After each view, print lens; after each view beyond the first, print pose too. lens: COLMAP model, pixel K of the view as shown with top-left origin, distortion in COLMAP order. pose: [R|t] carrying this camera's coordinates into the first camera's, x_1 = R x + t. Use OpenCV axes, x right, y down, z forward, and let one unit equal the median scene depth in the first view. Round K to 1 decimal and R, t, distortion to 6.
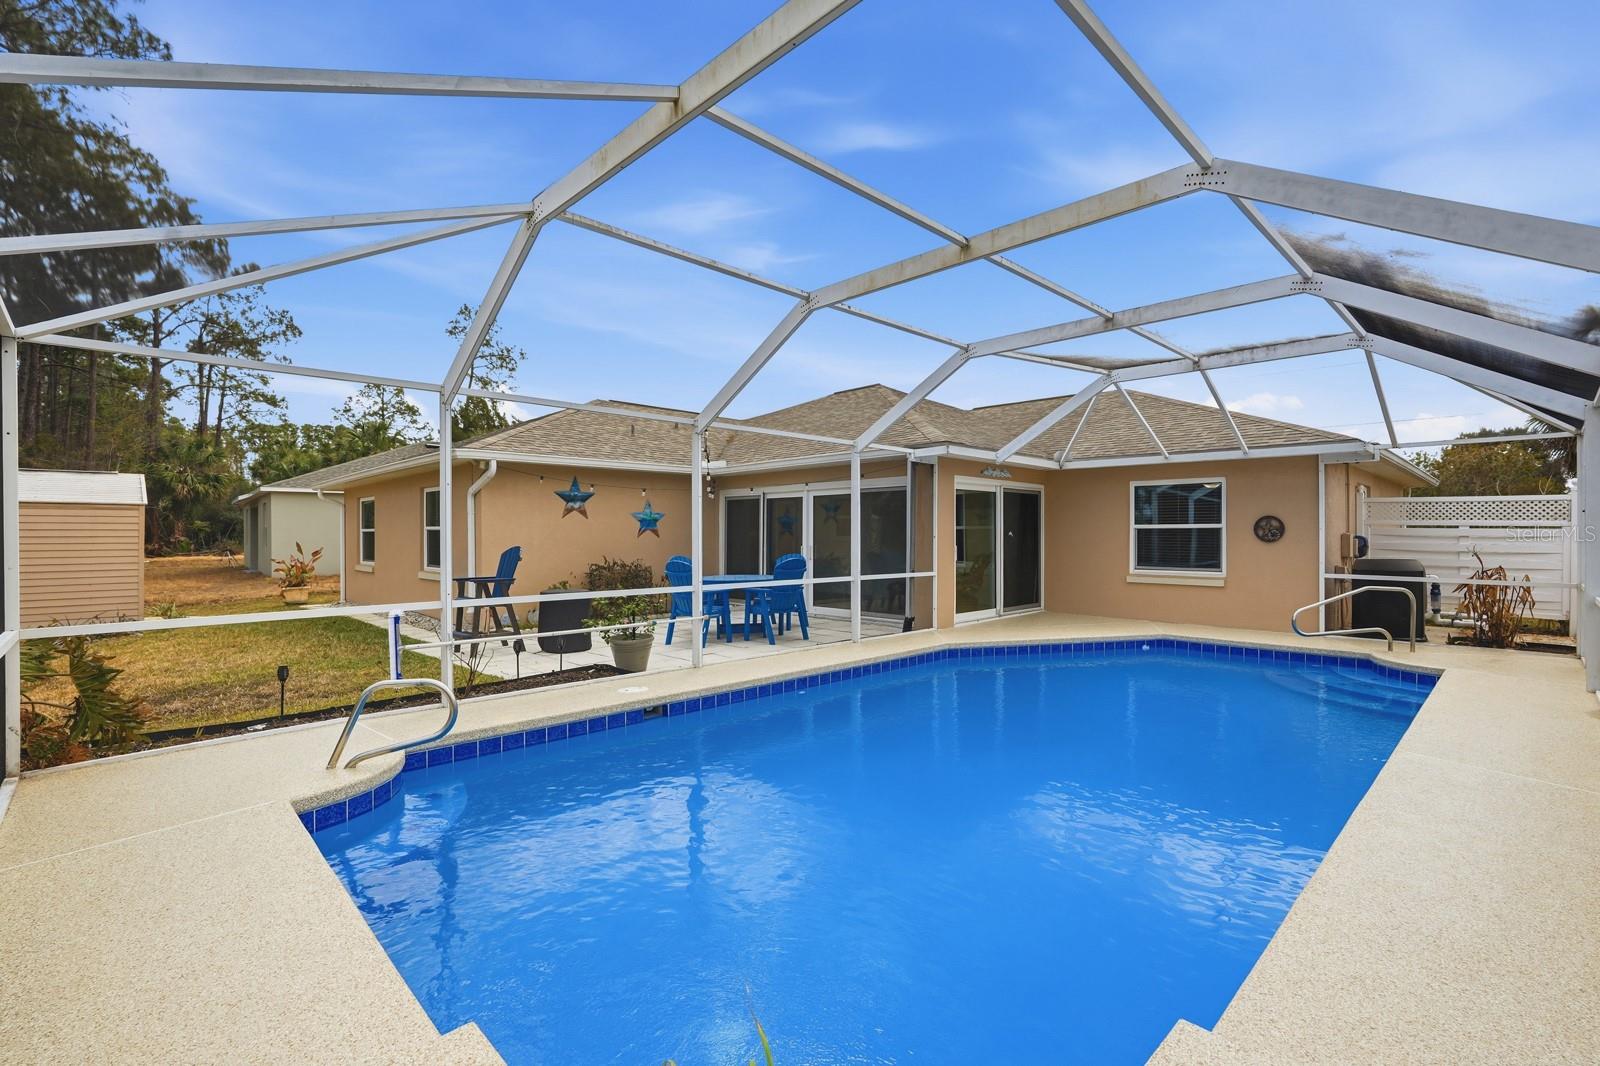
lens RADIAL K [[718.5, 0, 803.3], [0, 718.5, 536.7], [0, 0, 1]] dist [-0.017527, 0.006319]
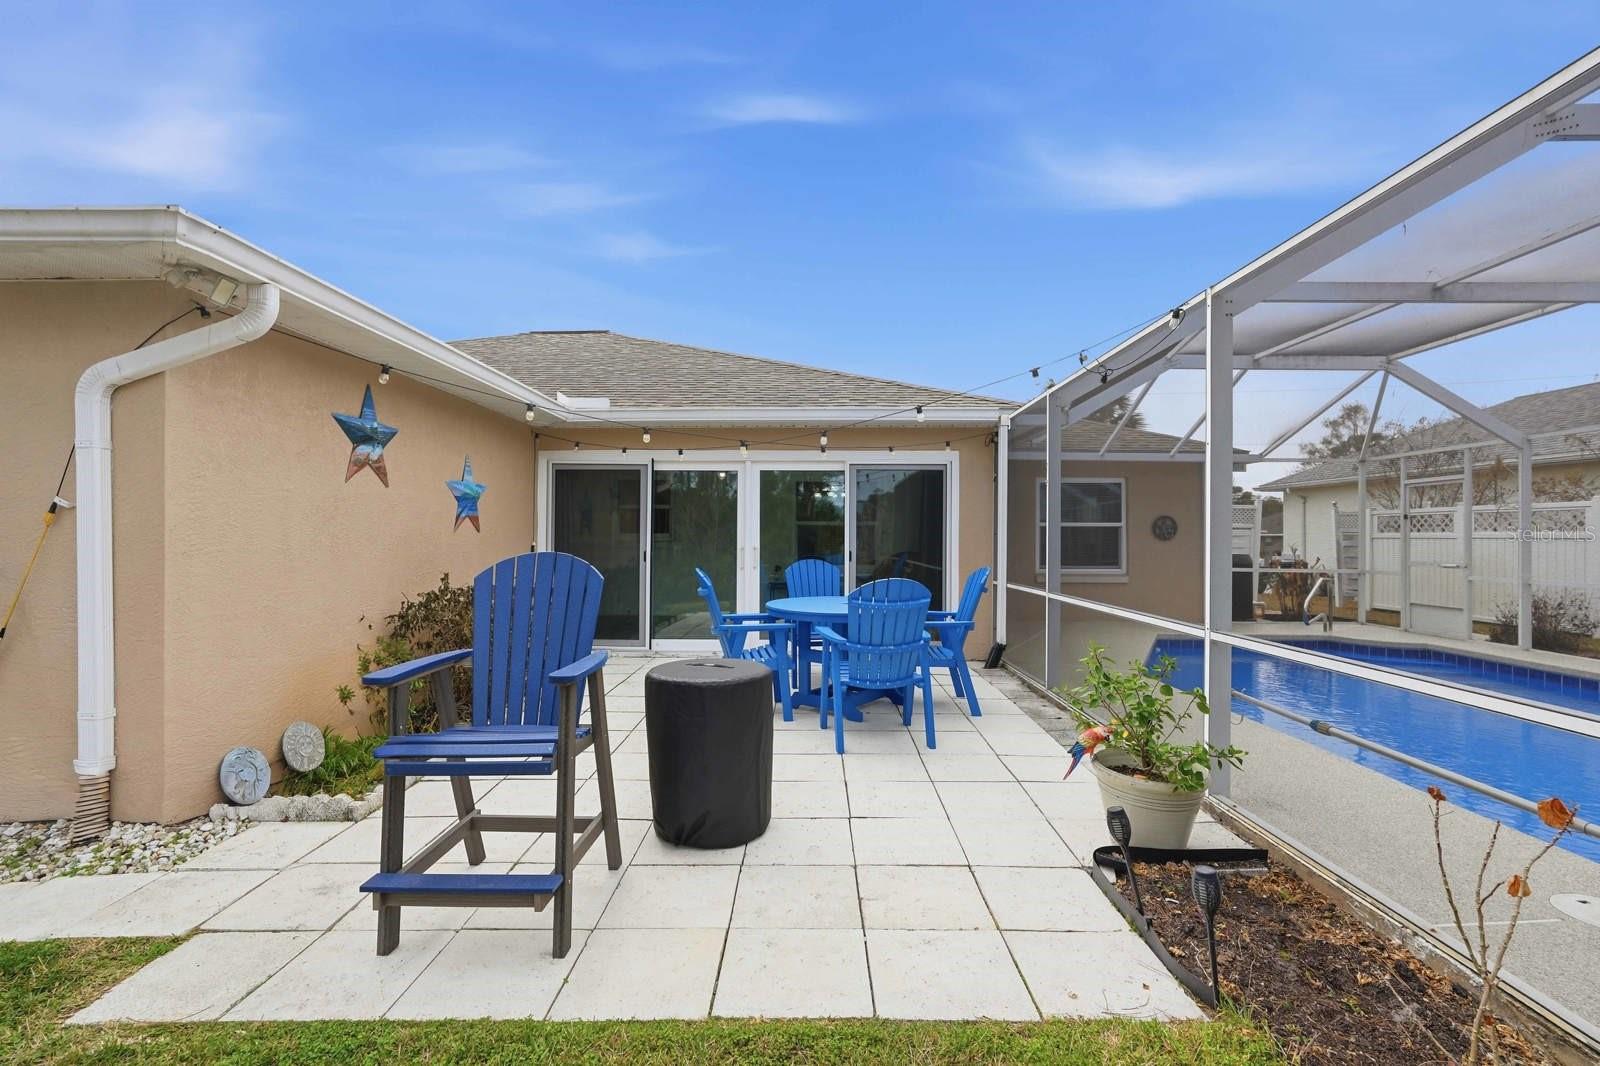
lens RADIAL K [[718.5, 0, 793.2], [0, 718.5, 528.6], [0, 0, 1]] dist [-0.017527, 0.006319]
pose [[0.709527, 0.011602, 0.704583, -0.437392], [-0.001015, 0.999880, -0.015442, 0.006340], [-0.704677, 0.010241, 0.709454, 0.533344]]
